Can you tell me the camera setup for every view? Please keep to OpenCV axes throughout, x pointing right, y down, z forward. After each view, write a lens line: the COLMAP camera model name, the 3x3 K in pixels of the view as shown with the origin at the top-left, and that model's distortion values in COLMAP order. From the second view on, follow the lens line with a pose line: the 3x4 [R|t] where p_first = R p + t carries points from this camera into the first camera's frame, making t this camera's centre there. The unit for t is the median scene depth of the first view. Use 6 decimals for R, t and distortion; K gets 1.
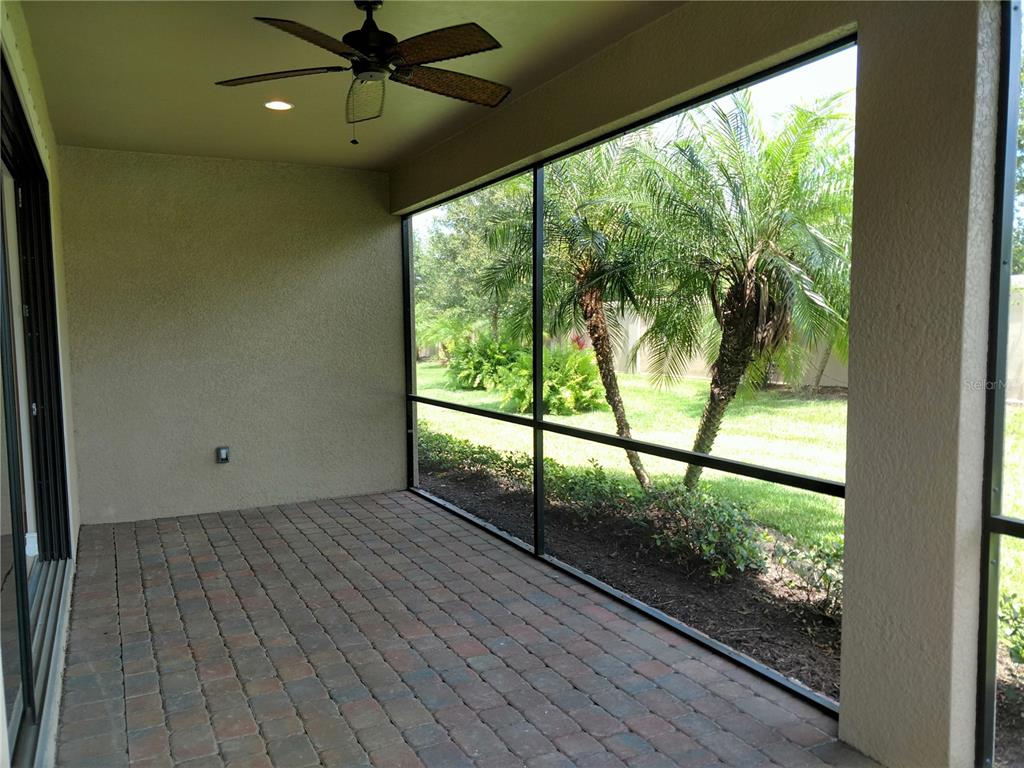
lens RADIAL K [[783.9, 0, 485.8], [0, 783.9, 381.9], [0, 0, 1]] dist [0.115115, -0.172201]
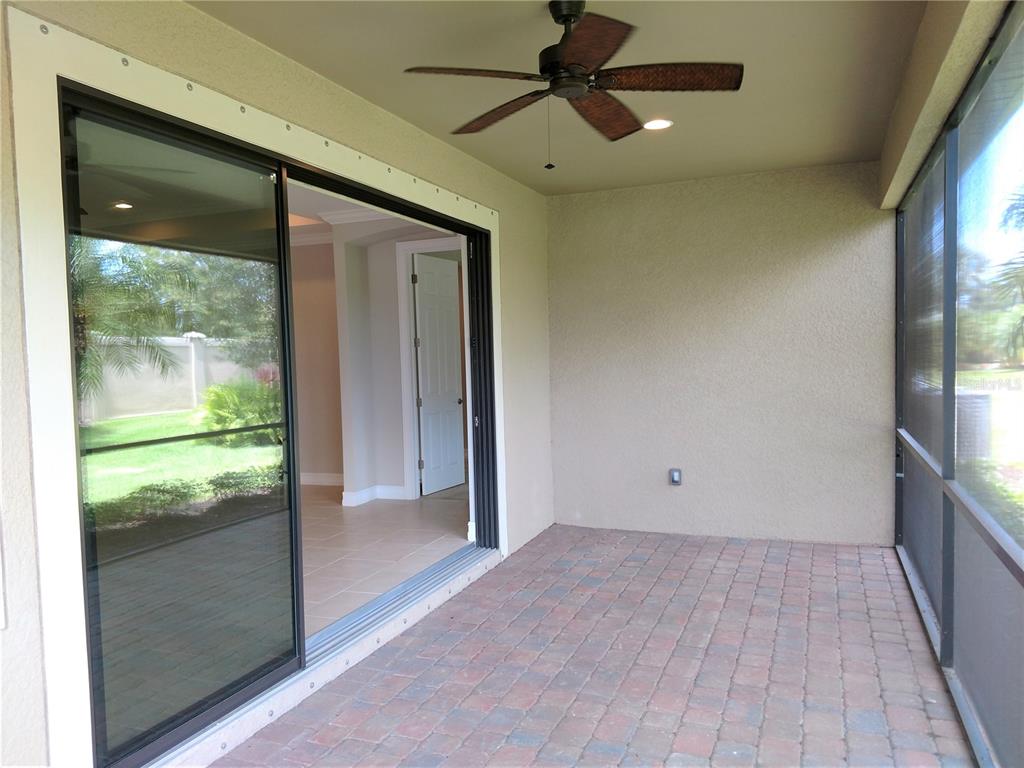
lens RADIAL K [[783.9, 0, 485.8], [0, 783.9, 381.9], [0, 0, 1]] dist [0.115115, -0.172201]
pose [[0.659176, 0.018846, -0.751753, 0.300258], [-0.031644, 0.999496, -0.002690, -0.020888], [0.751323, 0.025561, 0.659440, 0.184993]]
